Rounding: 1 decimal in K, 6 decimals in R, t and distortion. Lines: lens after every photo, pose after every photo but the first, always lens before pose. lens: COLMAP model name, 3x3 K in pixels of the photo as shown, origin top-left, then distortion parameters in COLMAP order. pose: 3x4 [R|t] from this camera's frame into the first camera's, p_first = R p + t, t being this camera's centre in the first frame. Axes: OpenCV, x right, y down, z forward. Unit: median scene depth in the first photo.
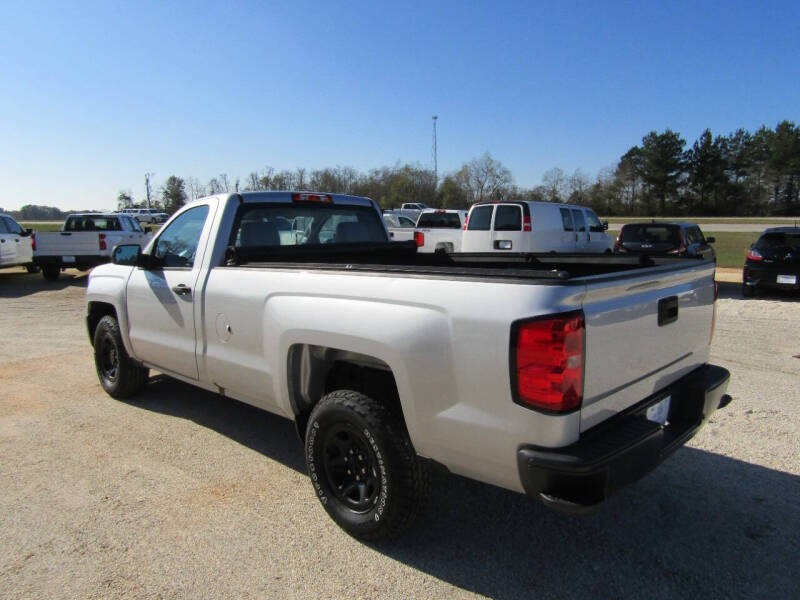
lens RADIAL K [[568.0, 0, 399.9], [0, 568.0, 297.4], [0, 0, 1]] dist [-0.011912, 0.004200]
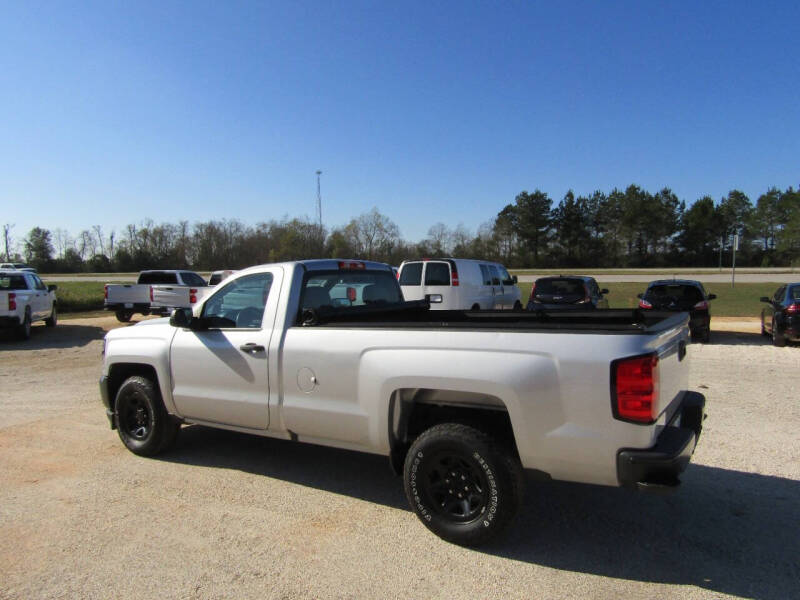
lens RADIAL K [[568.0, 0, 400.5], [0, 568.0, 296.7], [0, 0, 1]] dist [-0.011912, 0.004200]
pose [[0.979643, -0.015308, 0.200164, -0.348932], [0.033716, 0.995471, -0.088883, -0.005360], [-0.197897, 0.093823, 0.975722, -0.174331]]
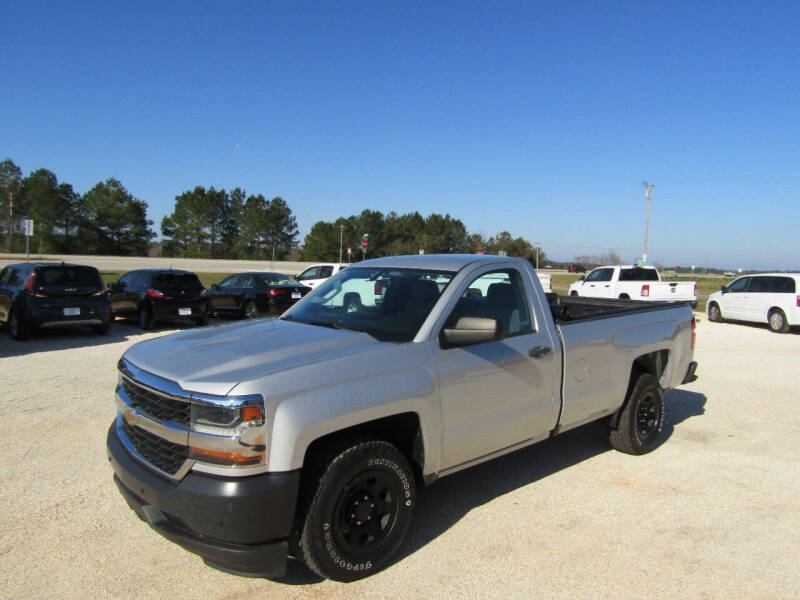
lens RADIAL K [[568.0, 0, 400.4], [0, 568.0, 288.6], [0, 0, 1]] dist [-0.011912, 0.004200]
pose [[0.081211, -0.040060, 0.995892, -1.568977], [0.109451, 0.993507, 0.031039, -0.207950], [-0.990669, 0.106481, 0.085069, 1.255809]]
